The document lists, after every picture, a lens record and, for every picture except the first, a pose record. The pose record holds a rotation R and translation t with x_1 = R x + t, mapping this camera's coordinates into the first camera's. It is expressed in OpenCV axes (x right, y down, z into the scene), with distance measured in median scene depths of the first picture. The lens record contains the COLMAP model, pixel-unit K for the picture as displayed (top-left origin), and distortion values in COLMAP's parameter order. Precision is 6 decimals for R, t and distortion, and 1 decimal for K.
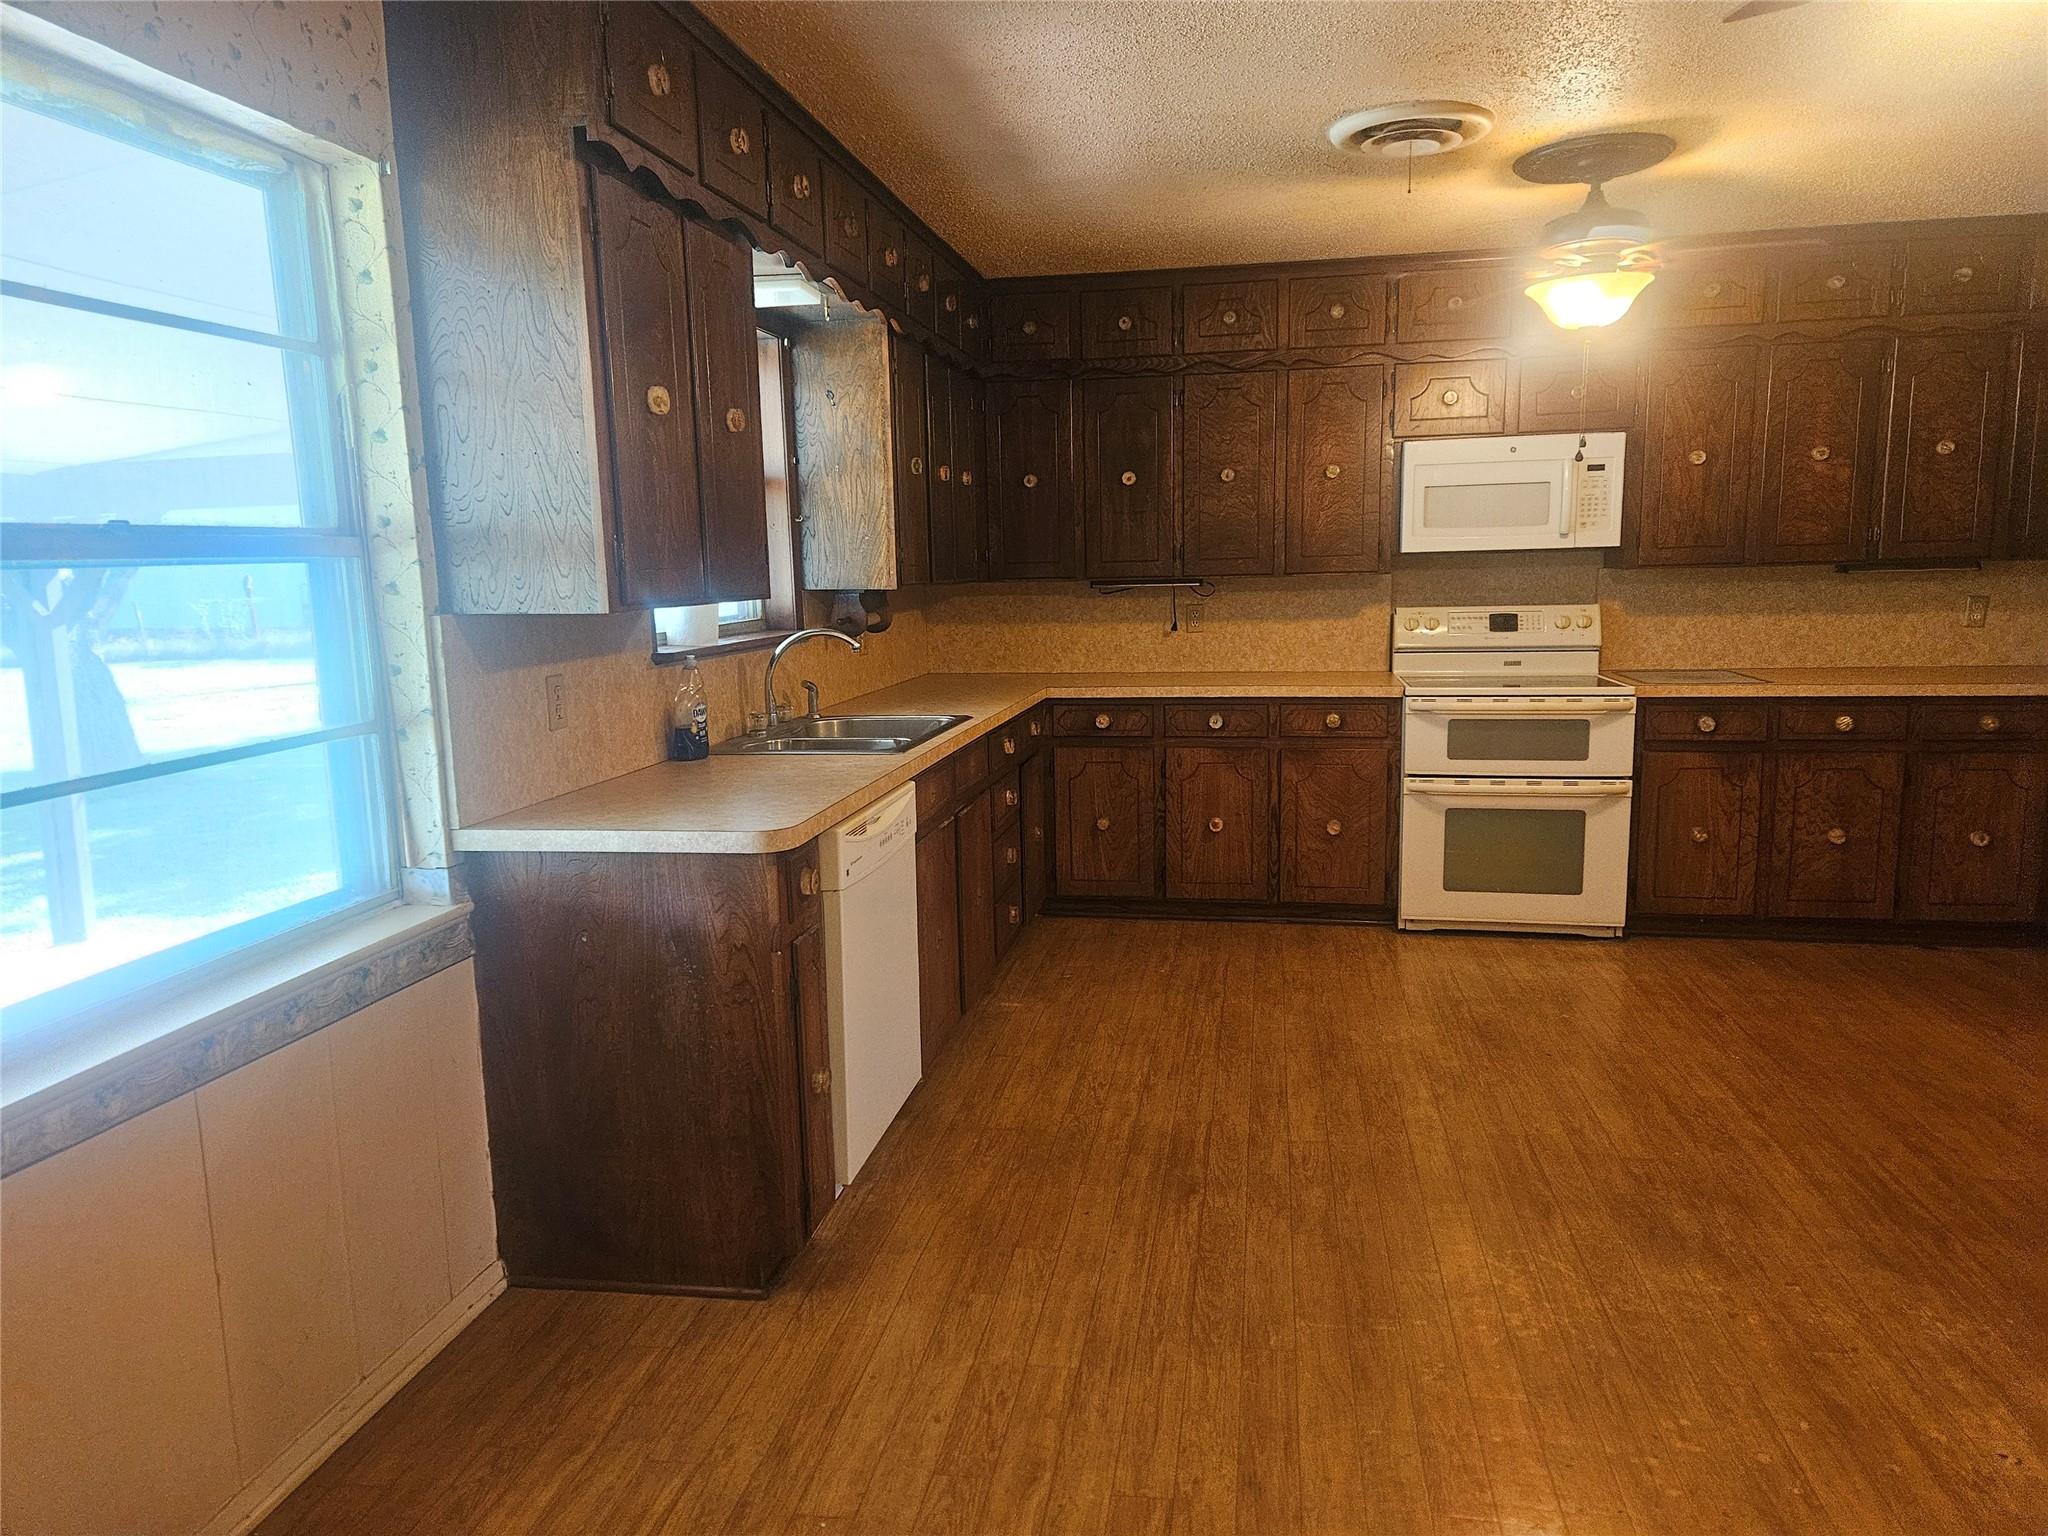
lens RADIAL K [[1387.1, 0, 1015.1], [0, 1387.1, 748.7], [0, 0, 1]] dist [0.094022, -0.082870]
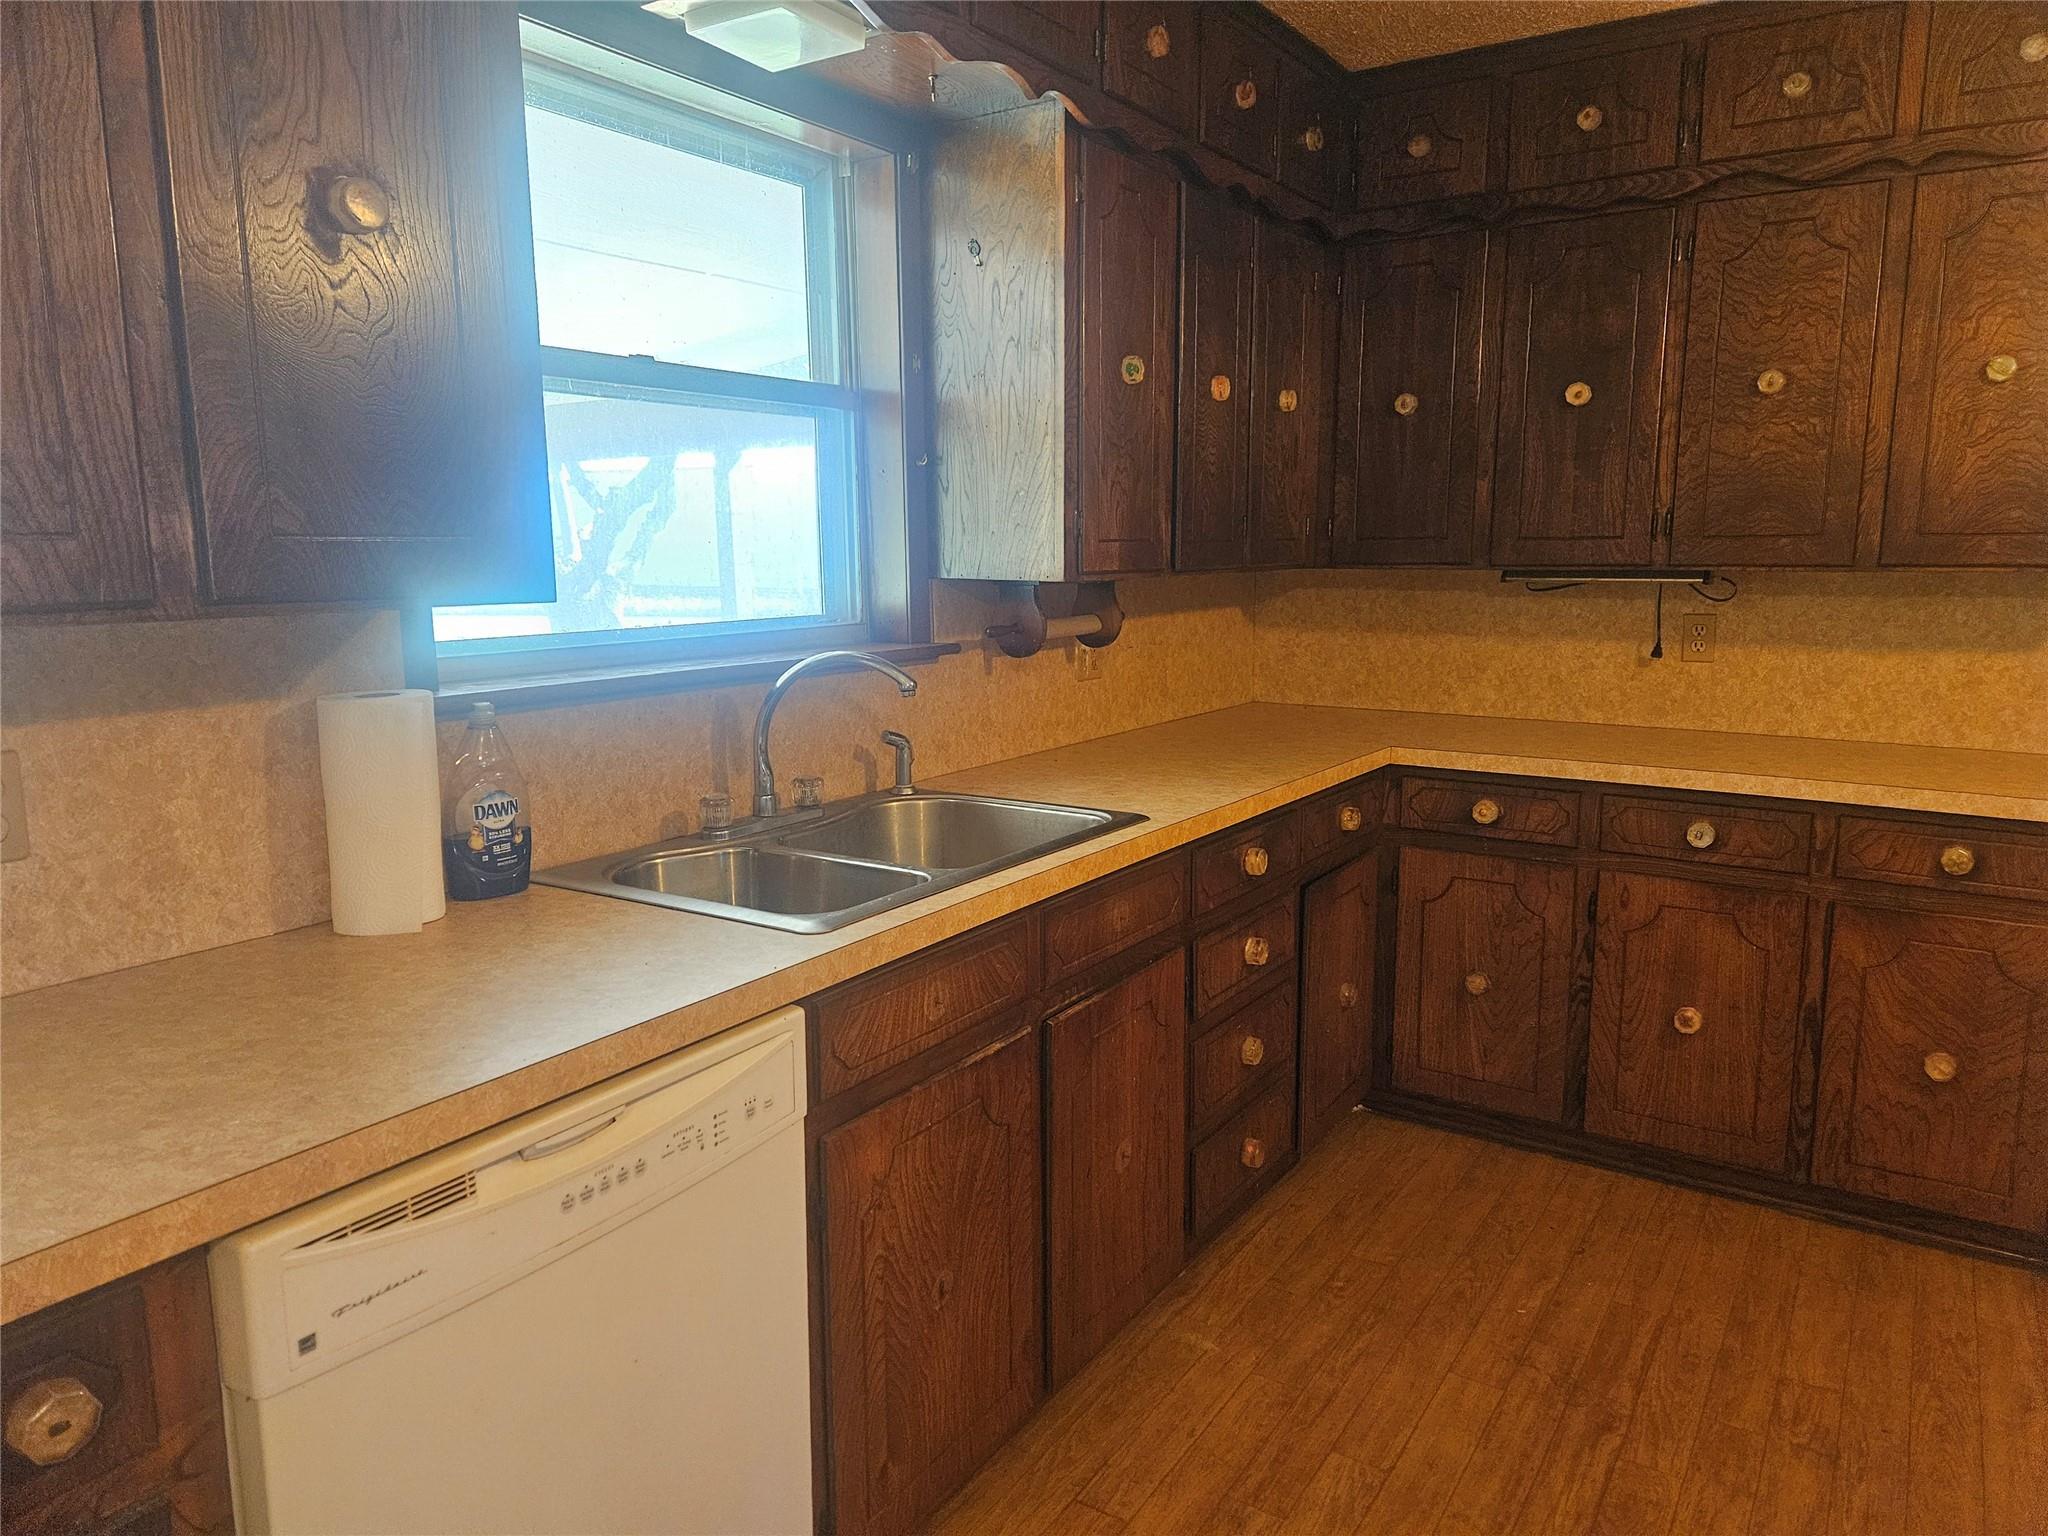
lens RADIAL K [[1387.1, 0, 1015.1], [0, 1387.1, 748.7], [0, 0, 1]] dist [0.094022, -0.082870]
pose [[0.922559, 0.075333, -0.378432, 0.101793], [-0.068013, 0.997149, 0.032693, -0.052172], [0.379816, -0.004423, 0.925052, 0.379871]]
